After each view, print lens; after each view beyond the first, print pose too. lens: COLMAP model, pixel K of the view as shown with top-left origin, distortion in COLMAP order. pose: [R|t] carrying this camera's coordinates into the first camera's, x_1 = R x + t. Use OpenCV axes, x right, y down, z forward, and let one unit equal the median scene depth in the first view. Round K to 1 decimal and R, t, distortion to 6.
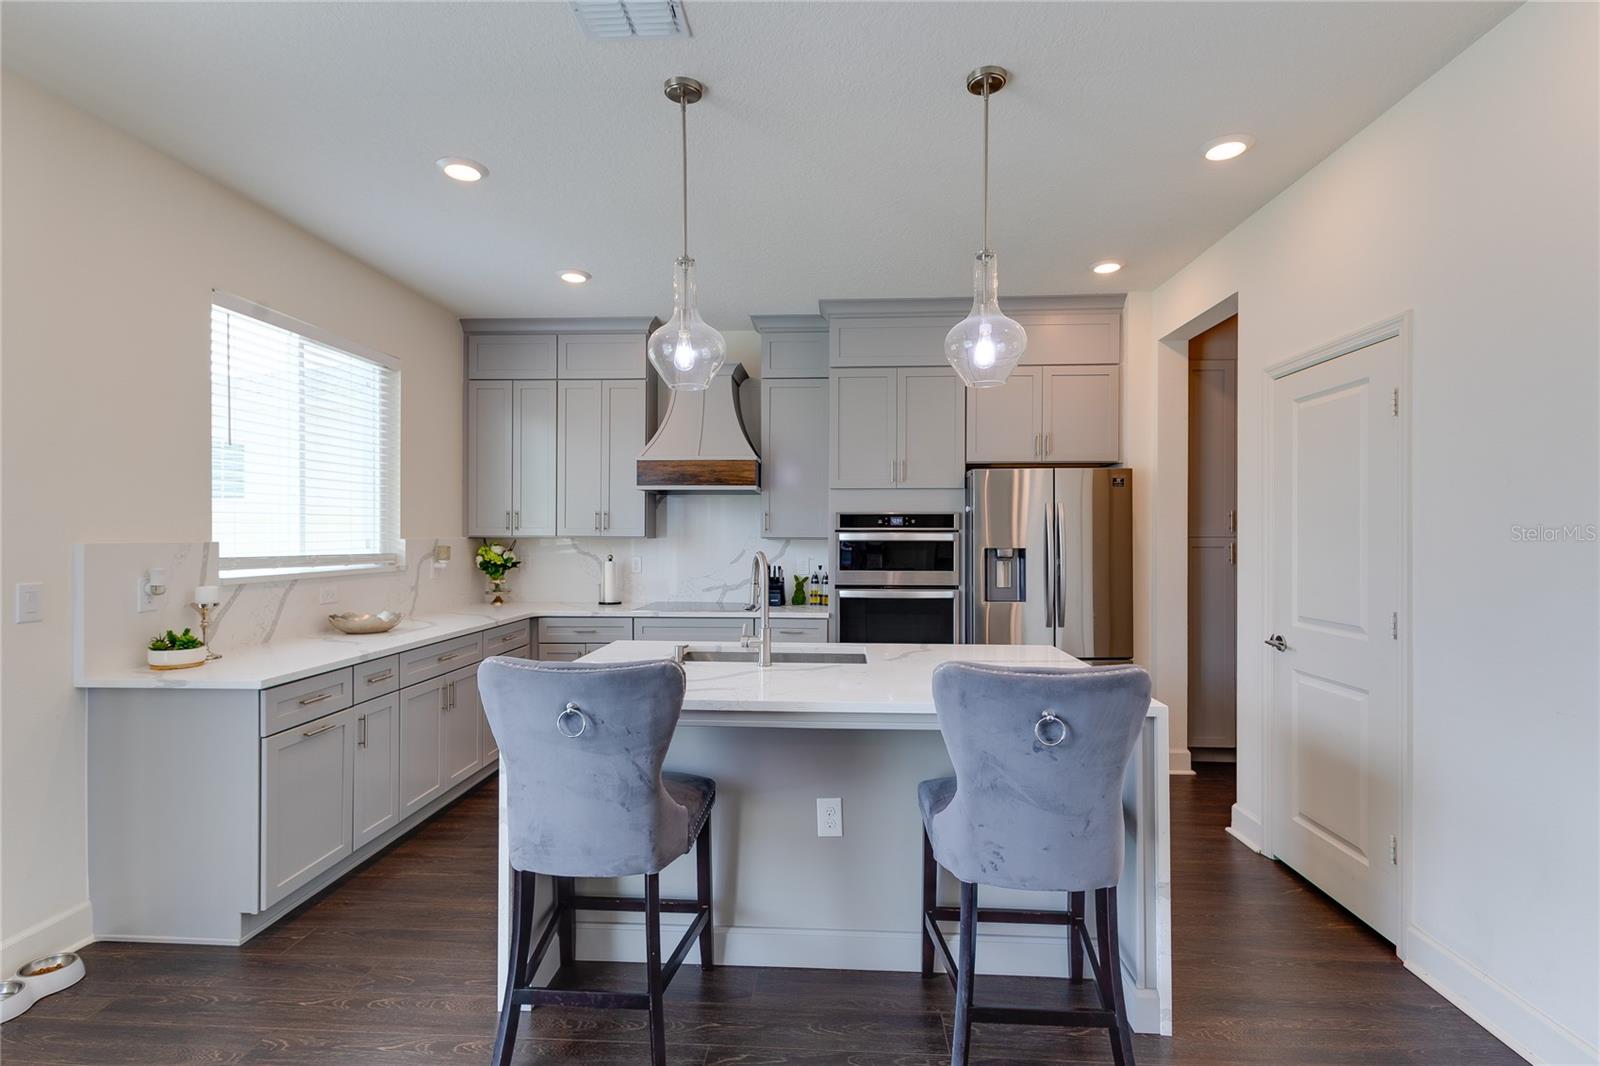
lens RADIAL K [[747.2, 0, 796.2], [0, 747.2, 532.8], [0, 0, 1]] dist [0.016334, -0.007008]
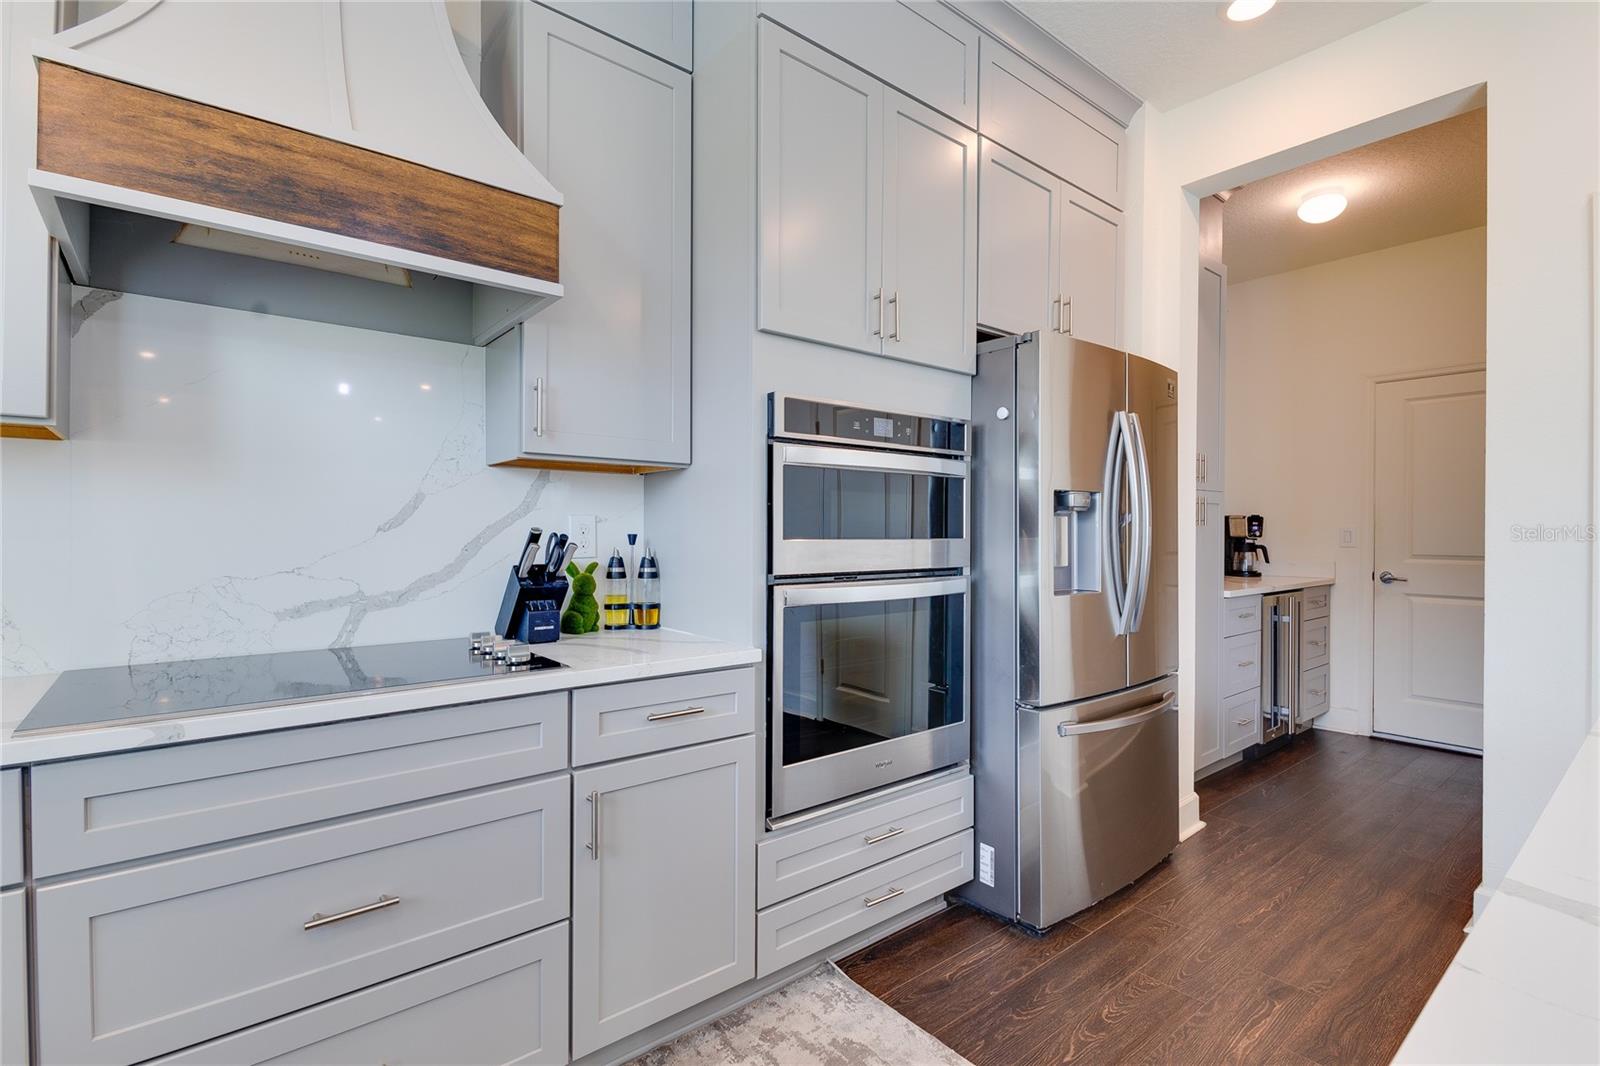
lens RADIAL K [[747.2, 0, 798.8], [0, 747.2, 533.9], [0, 0, 1]] dist [0.016334, -0.007008]
pose [[0.732393, -0.002215, 0.680878, -0.207487], [-0.004128, 0.999962, 0.007693, 0.044723], [-0.680869, -0.008445, 0.732356, 0.705744]]
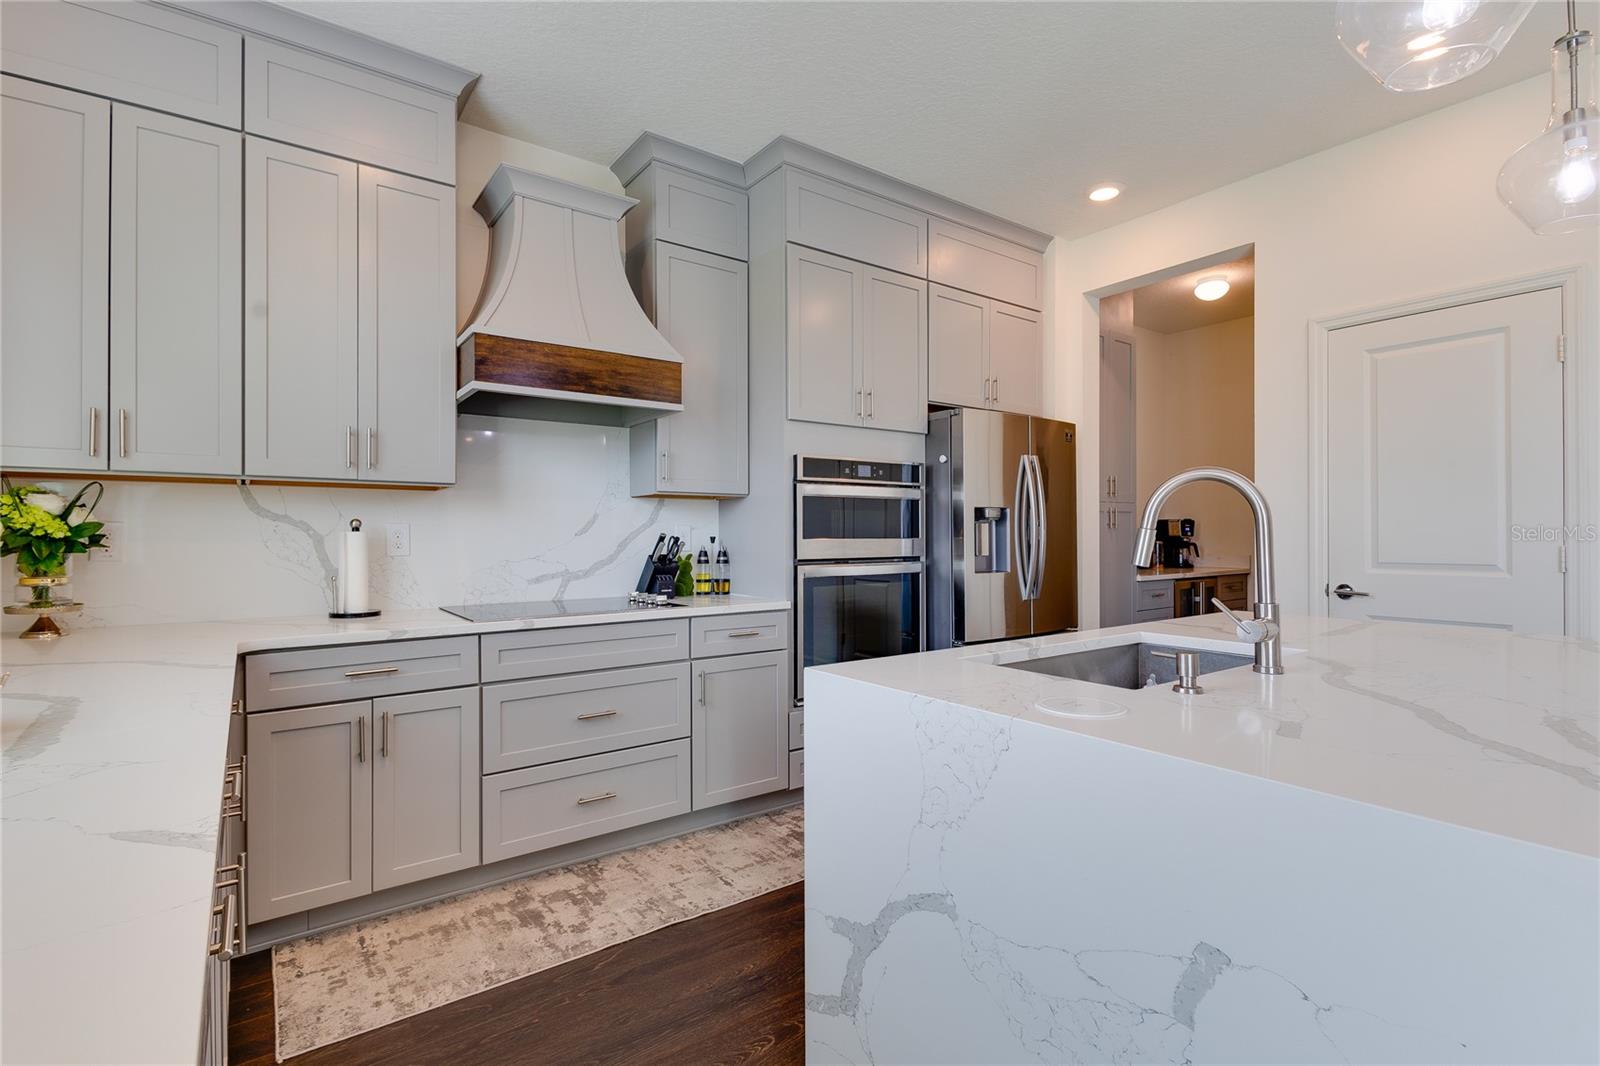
lens RADIAL K [[747.2, 0, 795.9], [0, 747.2, 535.4], [0, 0, 1]] dist [0.016334, -0.007008]
pose [[0.770854, -0.005868, 0.636985, -0.388202], [0.003177, 0.999981, 0.005368, 0.043754], [-0.637004, -0.002114, 0.770857, 0.473622]]
